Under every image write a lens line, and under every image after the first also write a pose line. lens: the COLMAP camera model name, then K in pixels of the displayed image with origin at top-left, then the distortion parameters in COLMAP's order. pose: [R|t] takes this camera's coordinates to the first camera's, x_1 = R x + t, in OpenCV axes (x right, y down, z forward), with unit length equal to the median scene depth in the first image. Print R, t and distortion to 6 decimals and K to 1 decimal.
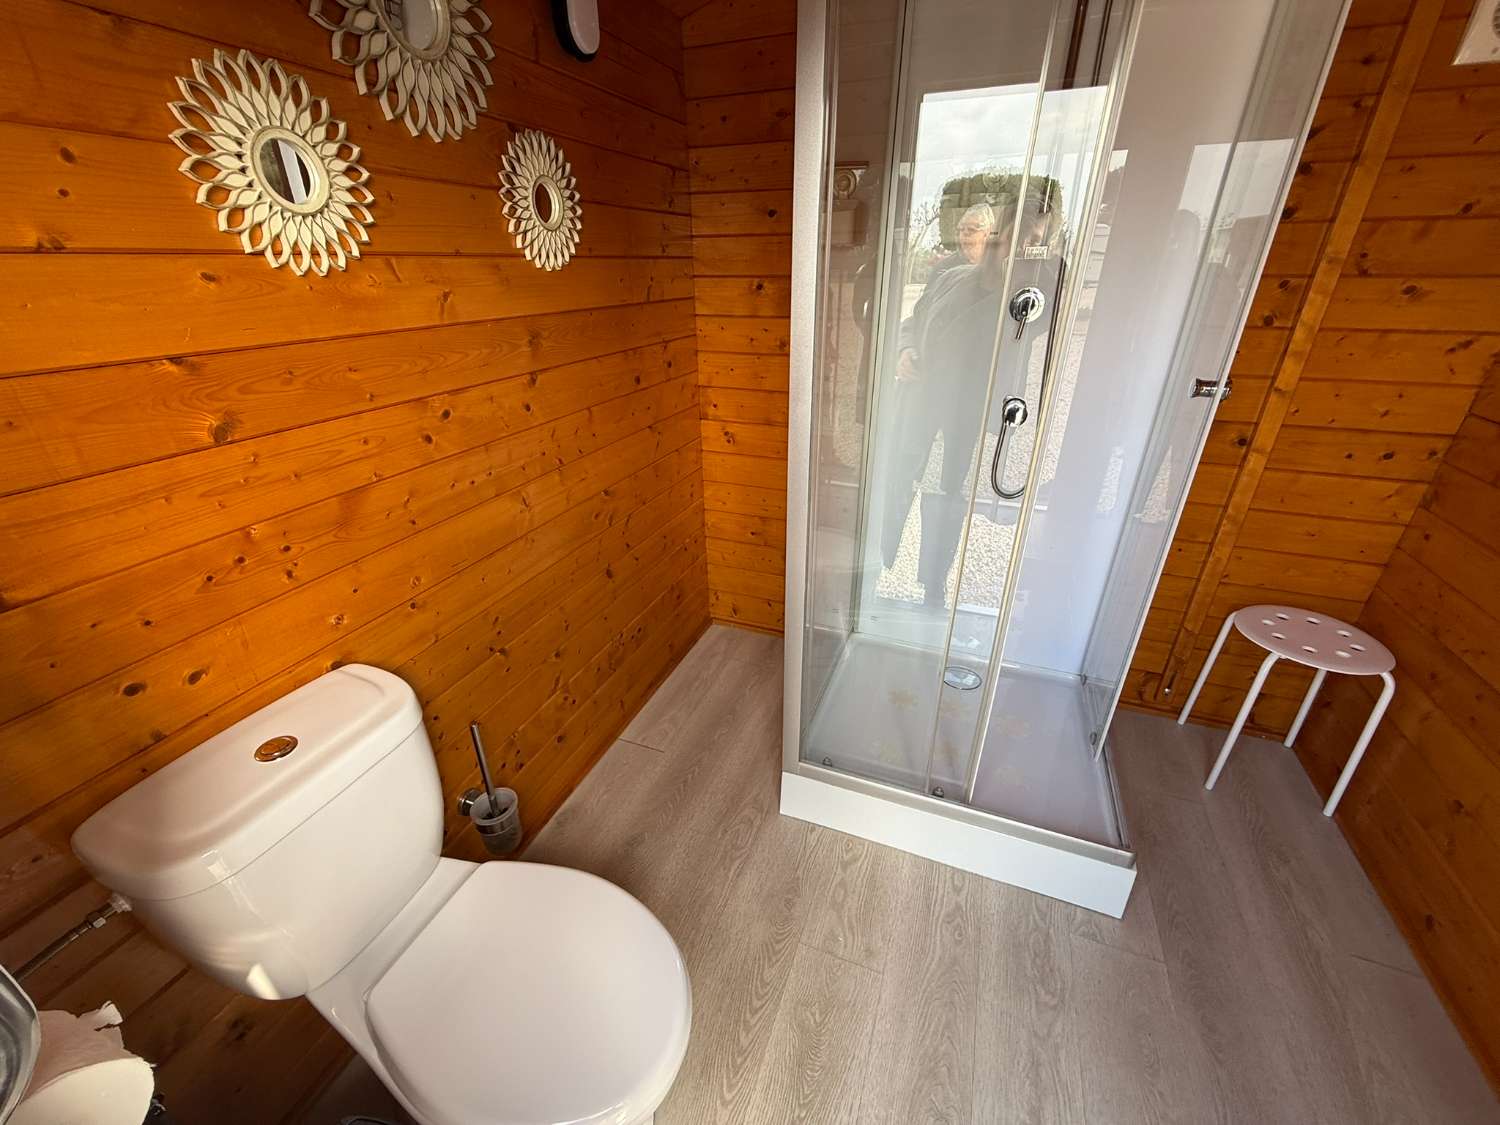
lens RADIAL K [[590.0, 0, 750.0], [0, 590.0, 562.5], [0, 0, 1]] dist [-0.005232, 0.000430]
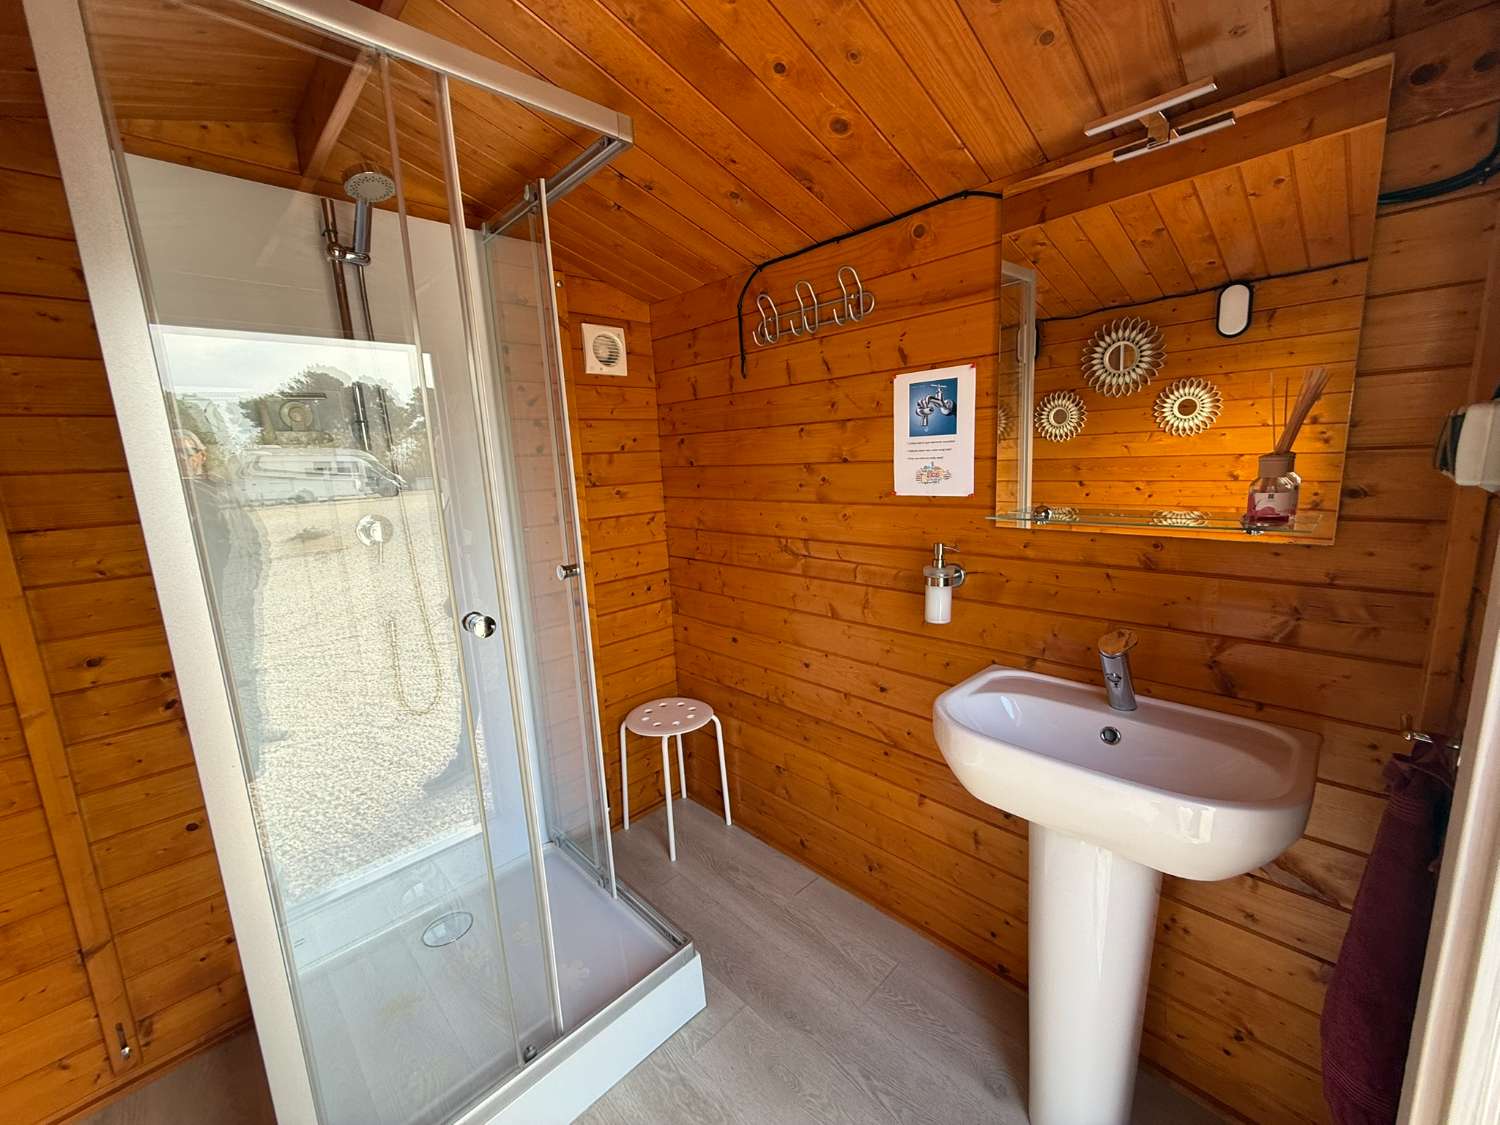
lens RADIAL K [[596.0, 0, 750.0], [0, 596.0, 562.5], [0, 0, 1]] dist [-0.001003, 0.000421]
pose [[0.405562, -0.168713, 0.898363, -0.199457], [0.446990, 0.893896, -0.033918, -0.070632], [-0.797320, 0.415315, 0.437943, 0.072759]]
